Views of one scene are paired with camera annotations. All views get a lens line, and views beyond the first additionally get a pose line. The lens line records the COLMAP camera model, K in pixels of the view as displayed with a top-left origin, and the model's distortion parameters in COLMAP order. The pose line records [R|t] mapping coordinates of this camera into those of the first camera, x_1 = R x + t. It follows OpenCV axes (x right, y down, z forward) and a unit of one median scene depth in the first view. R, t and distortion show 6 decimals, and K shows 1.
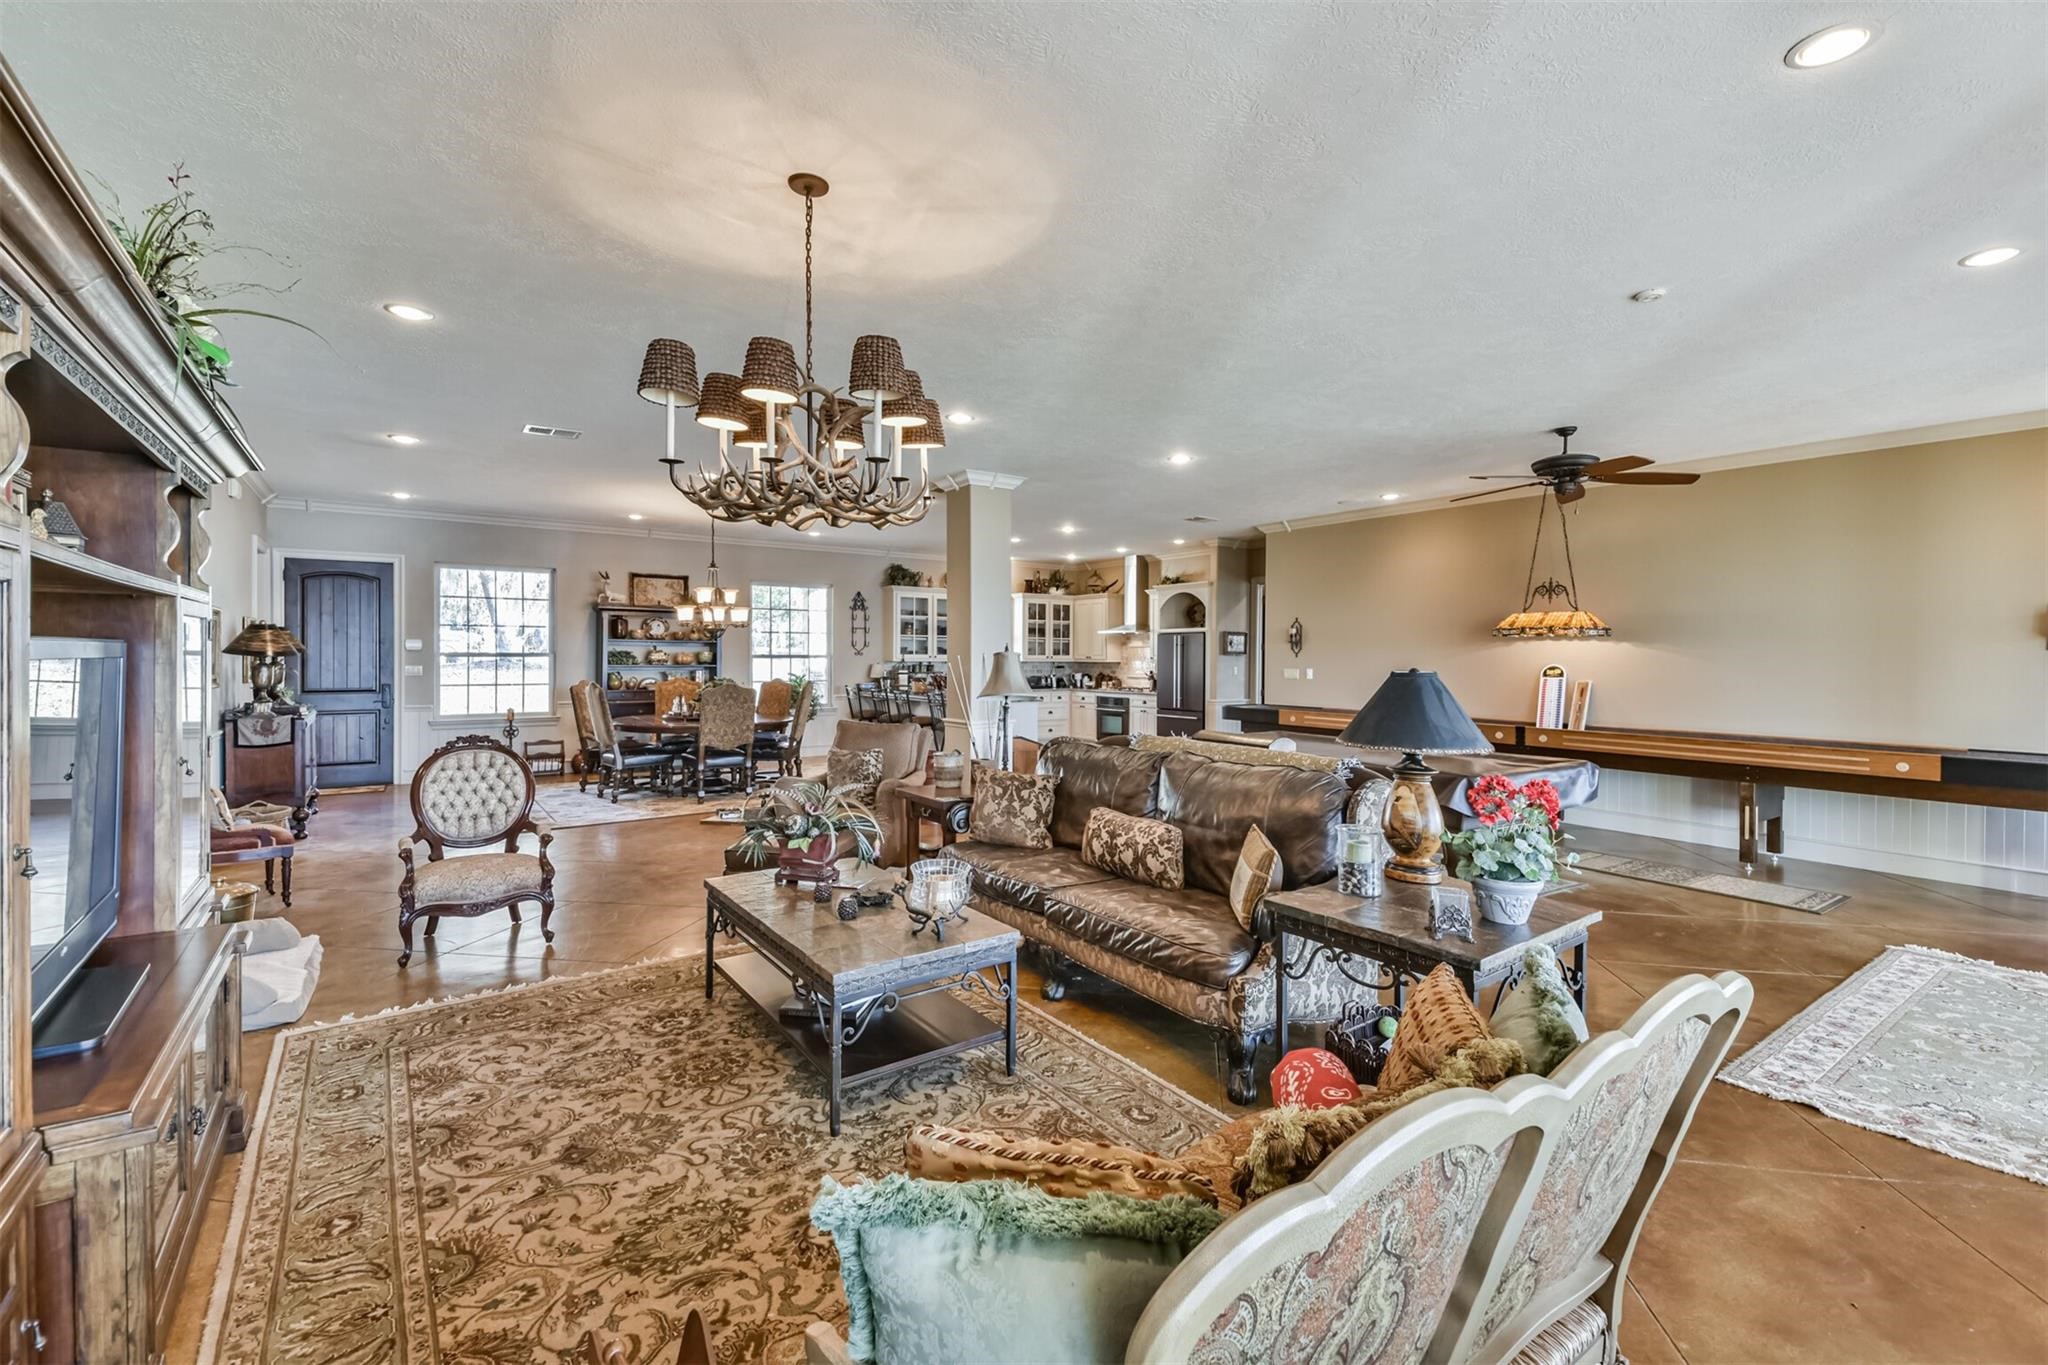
lens RADIAL K [[890.2, 0, 1040.5], [0, 890.2, 671.1], [0, 0, 1]] dist [0.000851, -0.008550]
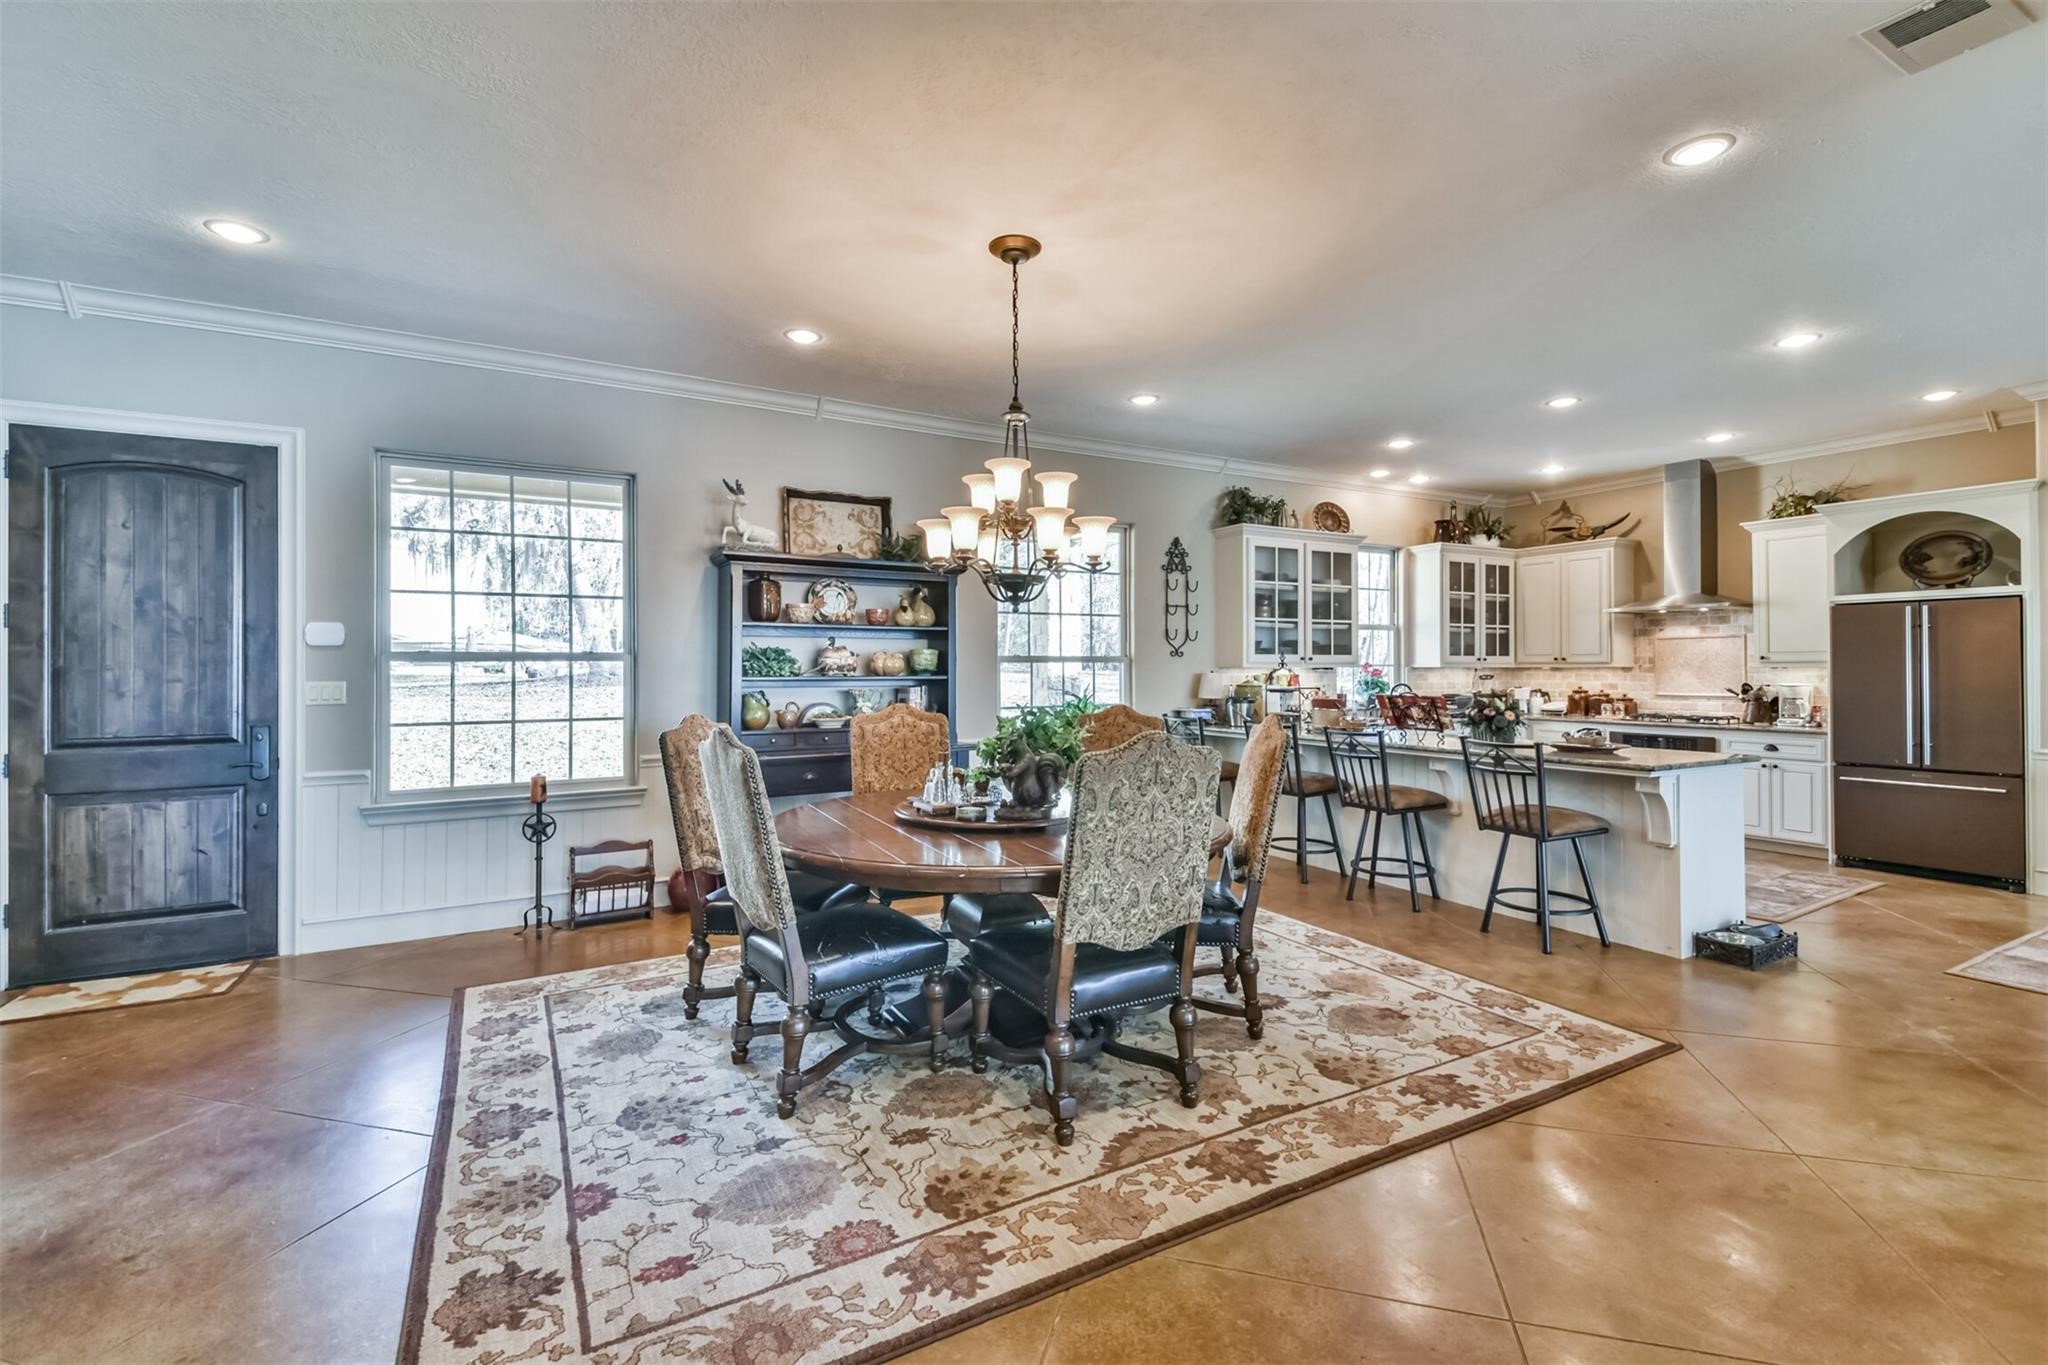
lens RADIAL K [[890.2, 0, 1009.6], [0, 890.2, 667.2], [0, 0, 1]] dist [0.000851, -0.008550]
pose [[0.991240, -0.006054, -0.131934, -0.267951], [0.004410, 0.999909, -0.012749, -0.005349], [0.131999, 0.012055, 0.991177, 0.521966]]
